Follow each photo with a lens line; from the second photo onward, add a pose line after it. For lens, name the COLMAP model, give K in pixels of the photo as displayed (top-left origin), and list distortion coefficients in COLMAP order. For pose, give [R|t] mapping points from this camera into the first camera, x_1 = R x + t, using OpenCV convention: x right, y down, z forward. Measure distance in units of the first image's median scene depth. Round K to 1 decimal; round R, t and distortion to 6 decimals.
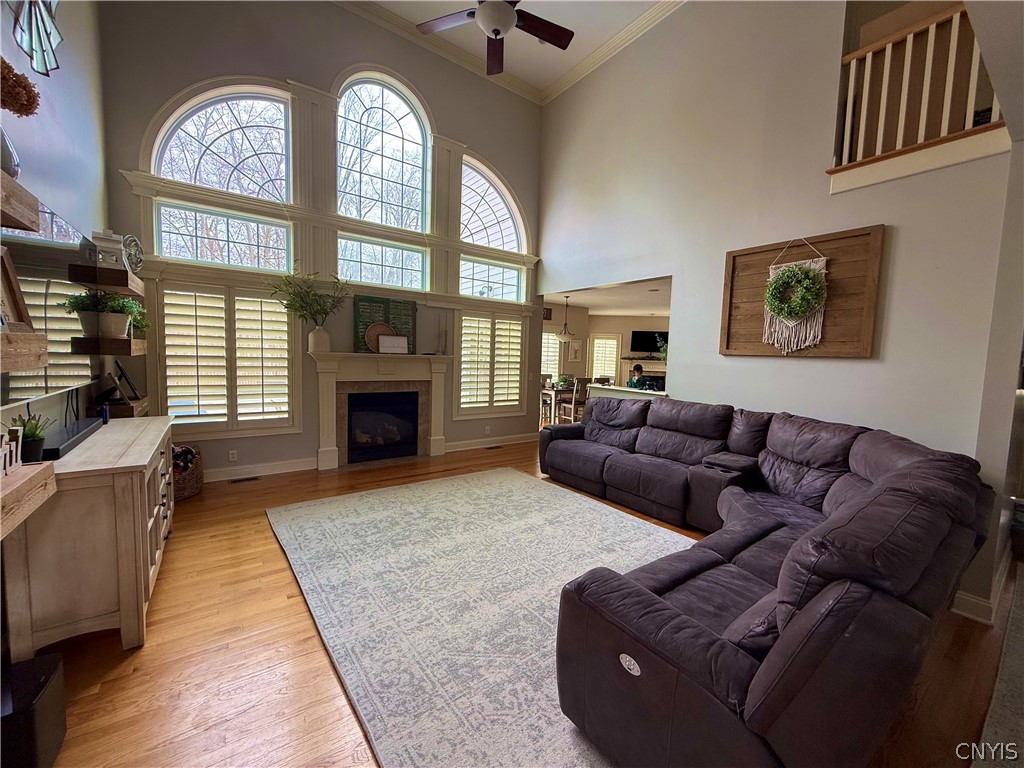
lens RADIAL K [[406.2, 0, 515.0], [0, 406.2, 384.2], [0, 0, 1]] dist [0.001310, -0.000678]
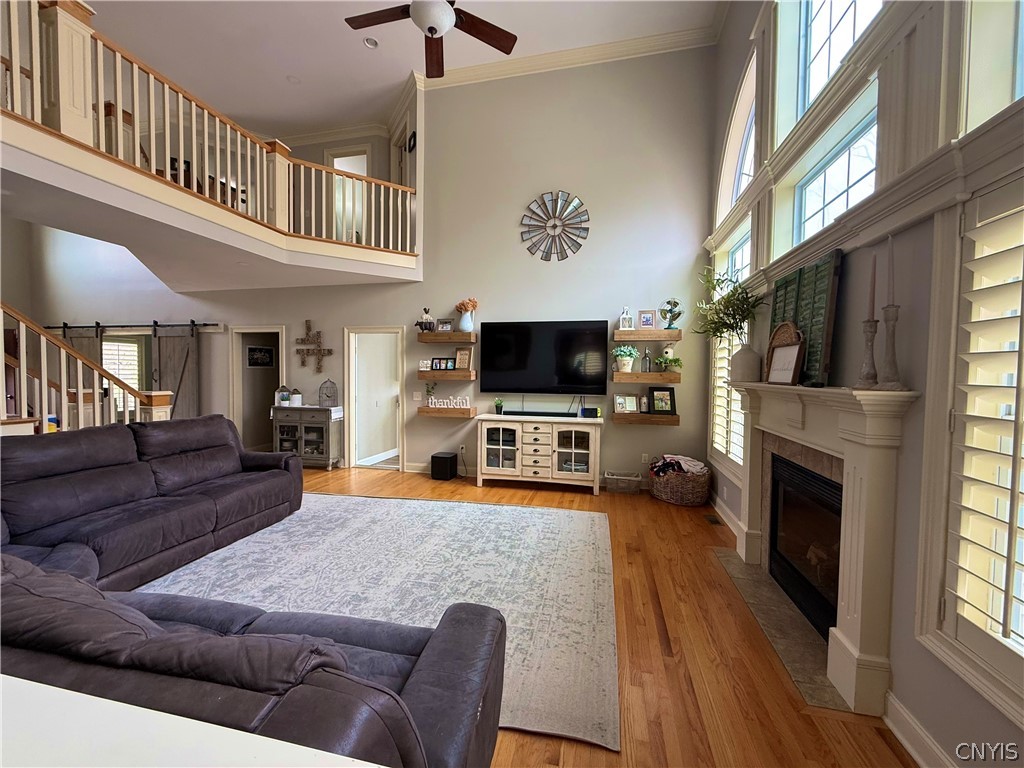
lens RADIAL K [[406.2, 0, 510.4], [0, 406.2, 387.7], [0, 0, 1]] dist [0.001310, -0.000678]
pose [[-0.755843, -0.017416, -0.654521, 0.383830], [-0.083743, 0.994008, 0.070258, -0.116921], [0.649375, 0.107916, -0.752772, 1.775212]]
